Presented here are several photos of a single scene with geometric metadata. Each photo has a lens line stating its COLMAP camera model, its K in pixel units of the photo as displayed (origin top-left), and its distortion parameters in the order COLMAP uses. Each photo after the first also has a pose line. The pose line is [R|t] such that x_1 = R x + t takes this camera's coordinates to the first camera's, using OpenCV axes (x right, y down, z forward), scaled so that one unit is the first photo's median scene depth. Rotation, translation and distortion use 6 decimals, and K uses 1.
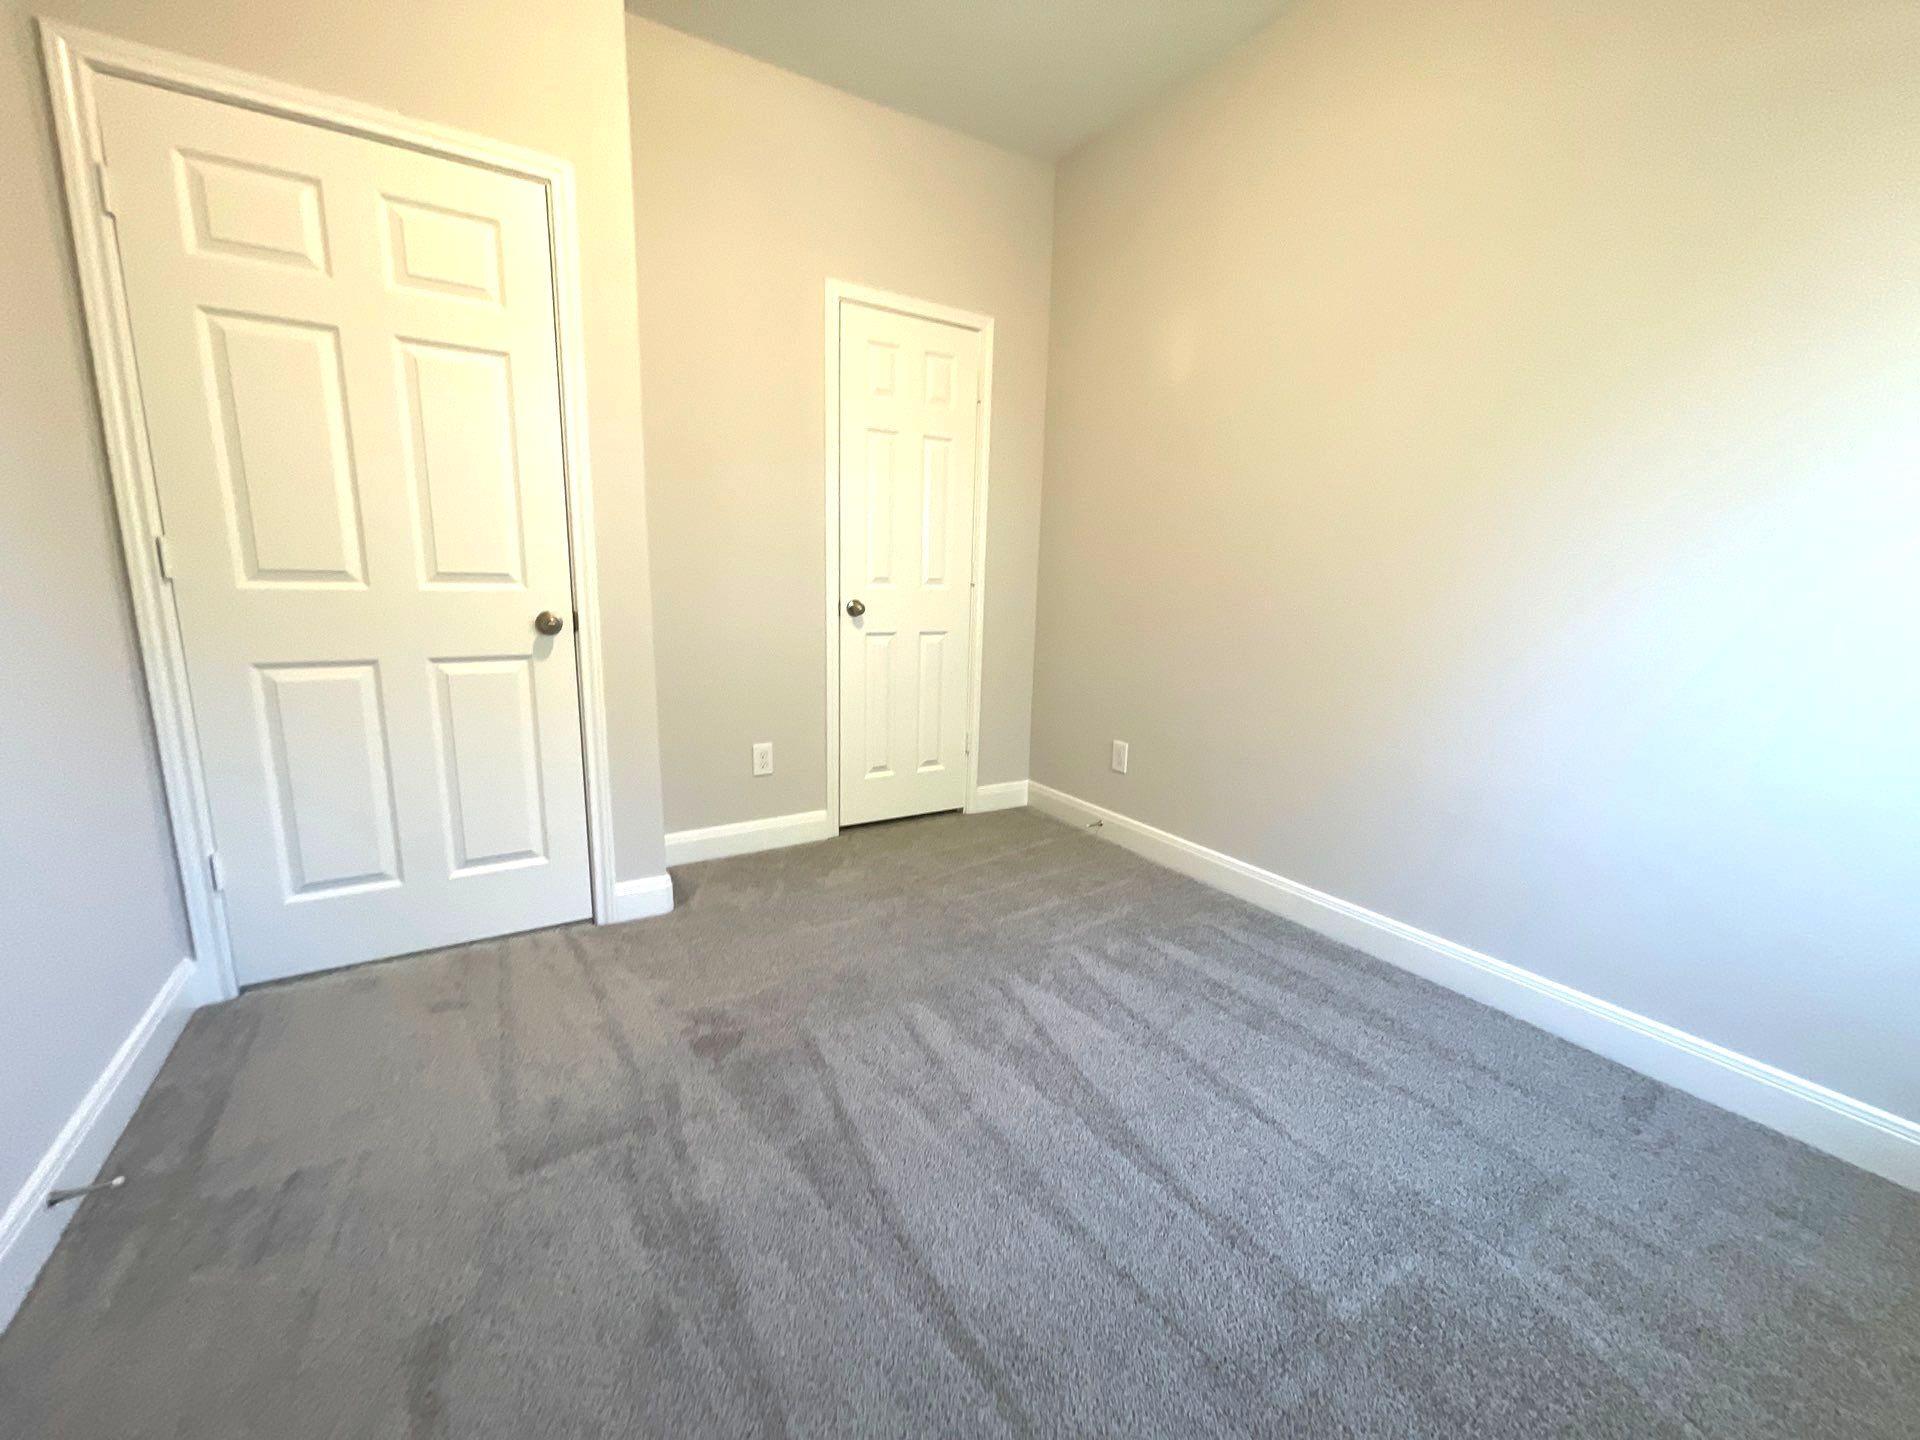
lens RADIAL K [[782.0, 0, 954.7], [0, 782.0, 711.7], [0, 0, 1]] dist [0.009136, 0.000025]
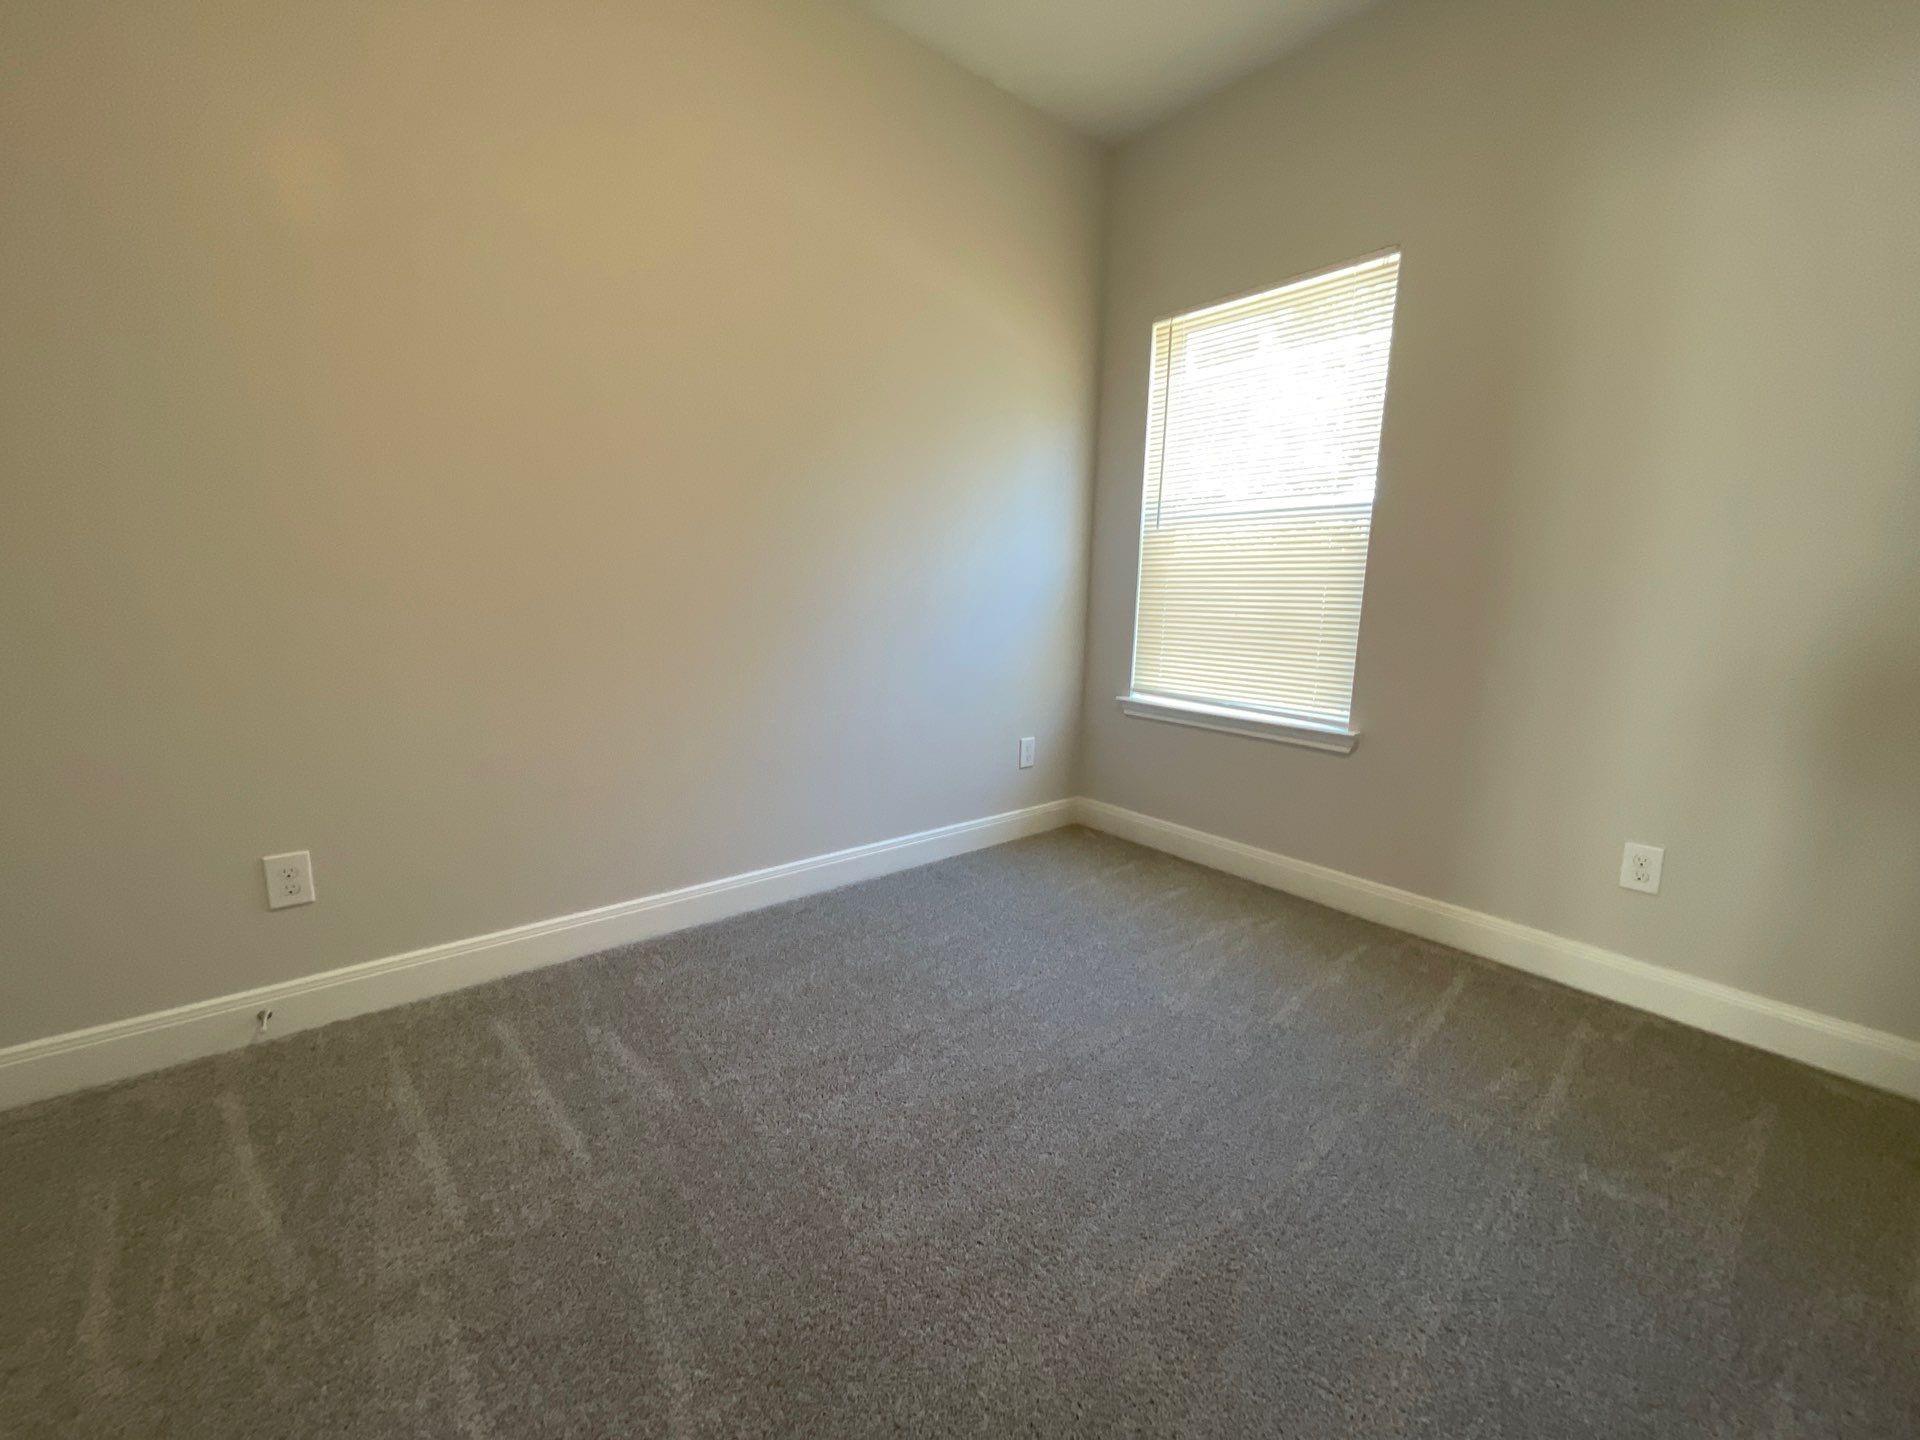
lens RADIAL K [[782.0, 0, 954.7], [0, 782.0, 711.7], [0, 0, 1]] dist [0.009136, 0.000025]
pose [[-0.139212, -0.177123, 0.974293, -0.393533], [0.151928, 0.968405, 0.197761, -0.100474], [-0.978539, 0.175553, -0.107903, 0.592440]]
